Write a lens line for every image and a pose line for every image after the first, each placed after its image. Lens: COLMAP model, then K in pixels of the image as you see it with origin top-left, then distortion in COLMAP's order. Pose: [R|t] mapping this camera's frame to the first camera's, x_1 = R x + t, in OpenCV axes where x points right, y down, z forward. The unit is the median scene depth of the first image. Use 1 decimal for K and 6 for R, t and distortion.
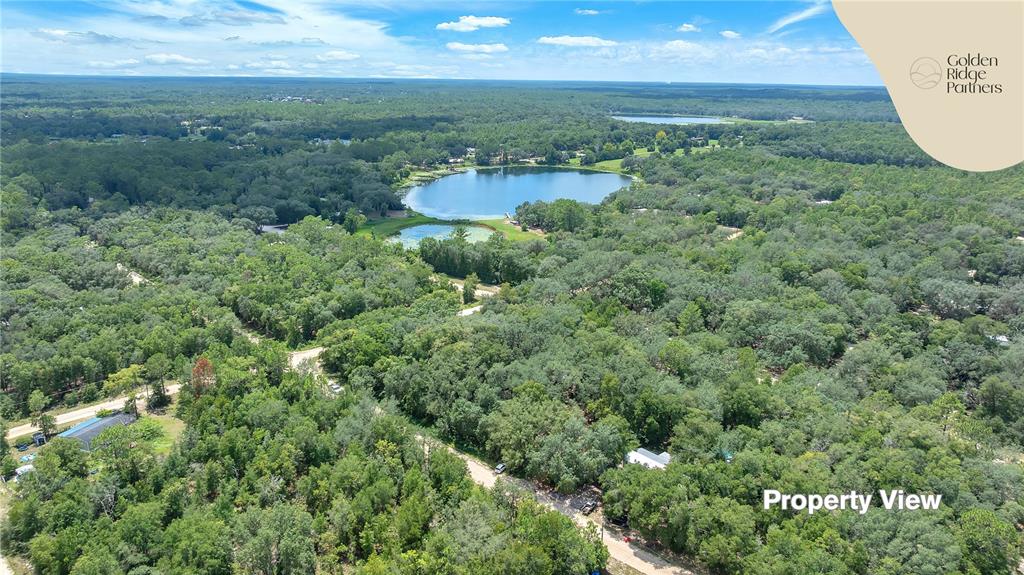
lens RADIAL K [[726.7, 0, 512.0], [0, 726.7, 287.5], [0, 0, 1]] dist [-0.016012, -0.003147]
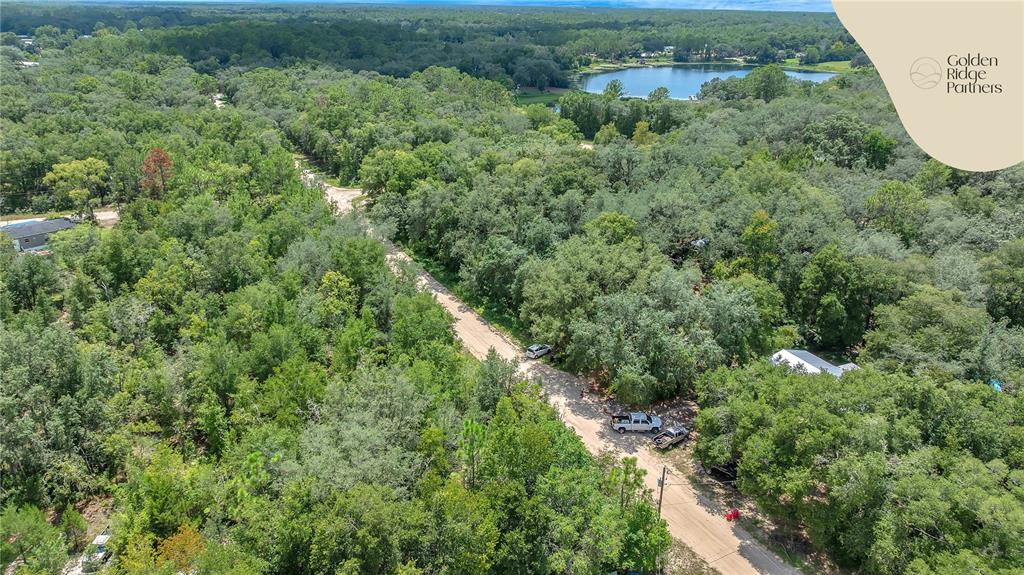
lens RADIAL K [[726.7, 0, 512.0], [0, 726.7, 287.5], [0, 0, 1]] dist [-0.016012, -0.003147]
pose [[0.959160, 0.108355, -0.261289, 0.115215], [-0.084799, 0.991384, 0.099835, 0.151921], [0.269856, -0.073601, 0.960084, 0.473476]]
